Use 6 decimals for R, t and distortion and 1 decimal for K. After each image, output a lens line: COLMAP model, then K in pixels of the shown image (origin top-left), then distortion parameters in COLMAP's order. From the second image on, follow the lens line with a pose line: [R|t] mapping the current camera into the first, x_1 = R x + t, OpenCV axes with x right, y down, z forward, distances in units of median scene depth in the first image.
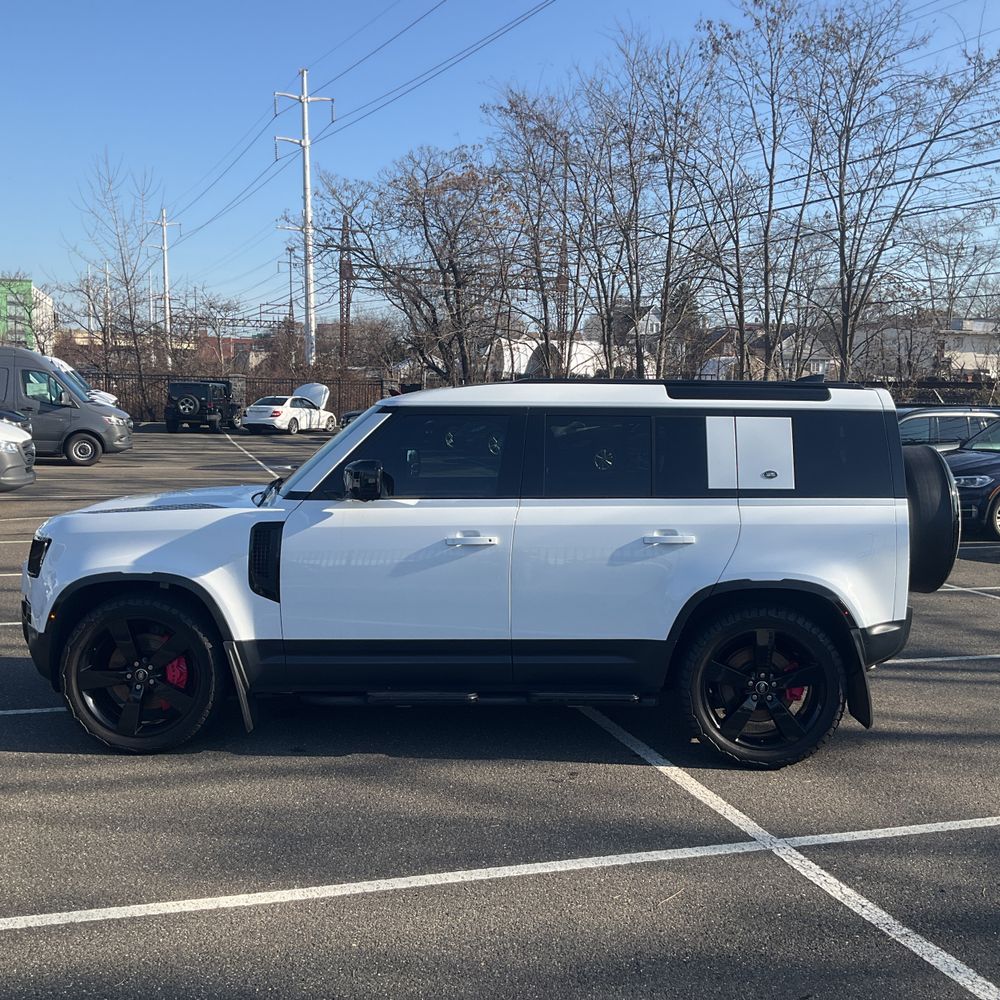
lens RADIAL K [[1123.6, 0, 492.4], [0, 1123.6, 476.2], [0, 0, 1]] dist [0.013492, 0.000000]
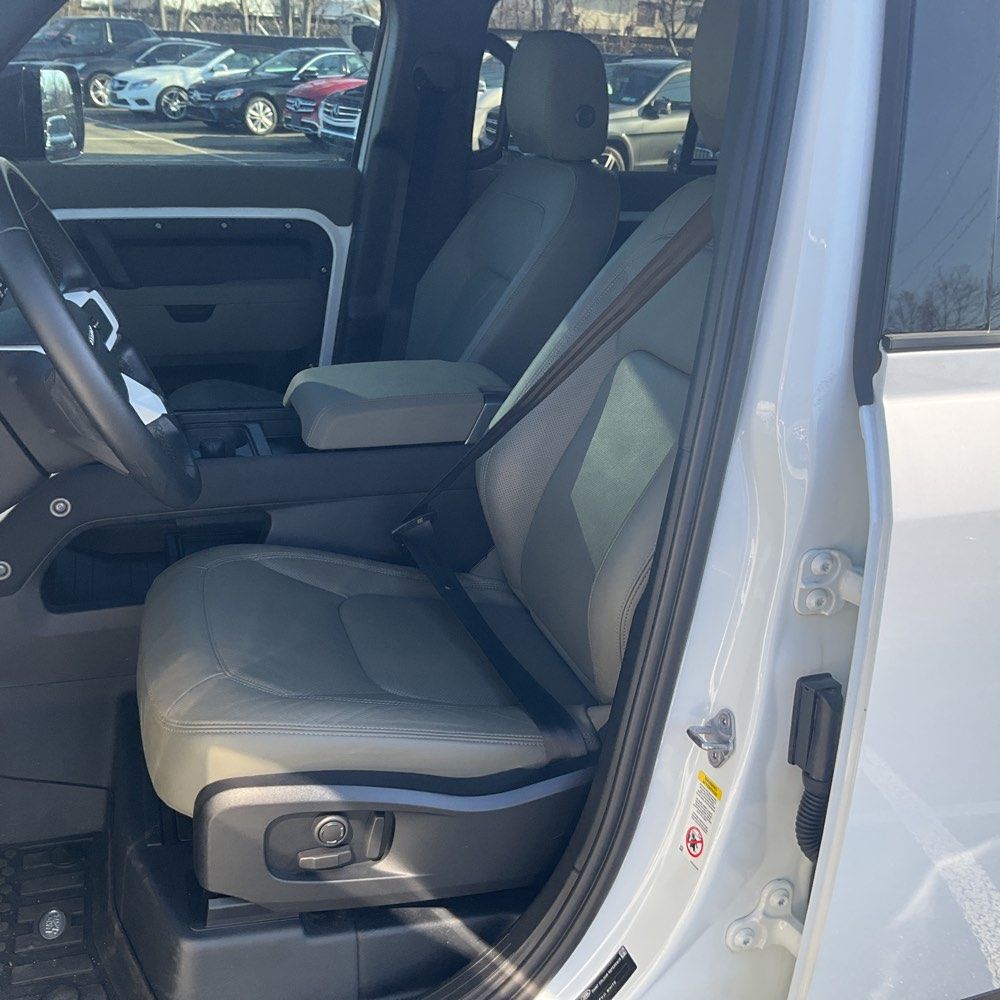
lens RADIAL K [[1115.3, 0, 495.3], [0, 1115.3, 495.7], [0, 0, 1]] dist [0.036080, 0.000000]
pose [[0.941035, -0.083610, 0.327815, -0.096158], [-0.020243, 0.953328, 0.301257, -0.009219], [-0.337704, -0.290129, 0.895422, 0.842792]]
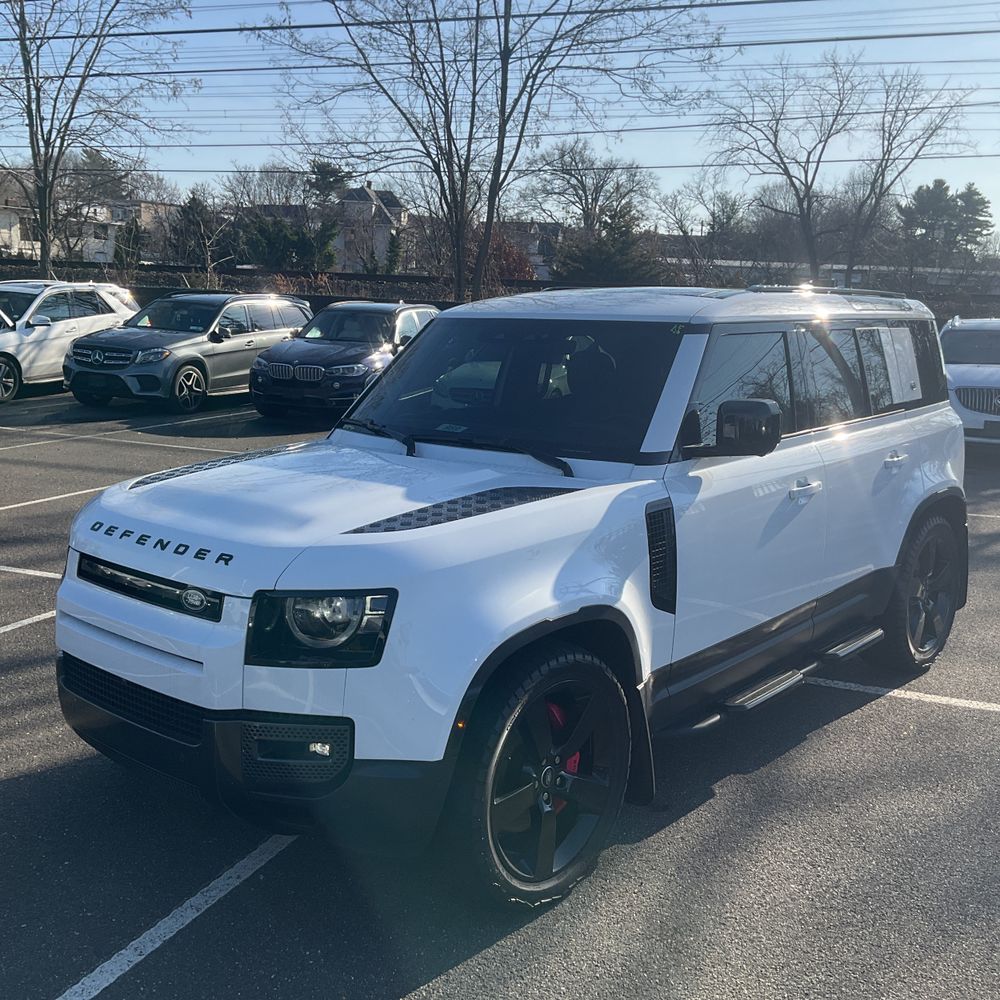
lens RADIAL K [[1123.6, 0, 497.0], [0, 1123.6, 493.9], [0, 0, 1]] dist [0.013492, 0.000000]
pose [[0.641139, -0.129983, 0.756337, -0.755306], [0.033897, 0.989386, 0.141300, -0.061347], [-0.766676, -0.064955, 0.638740, 0.624772]]
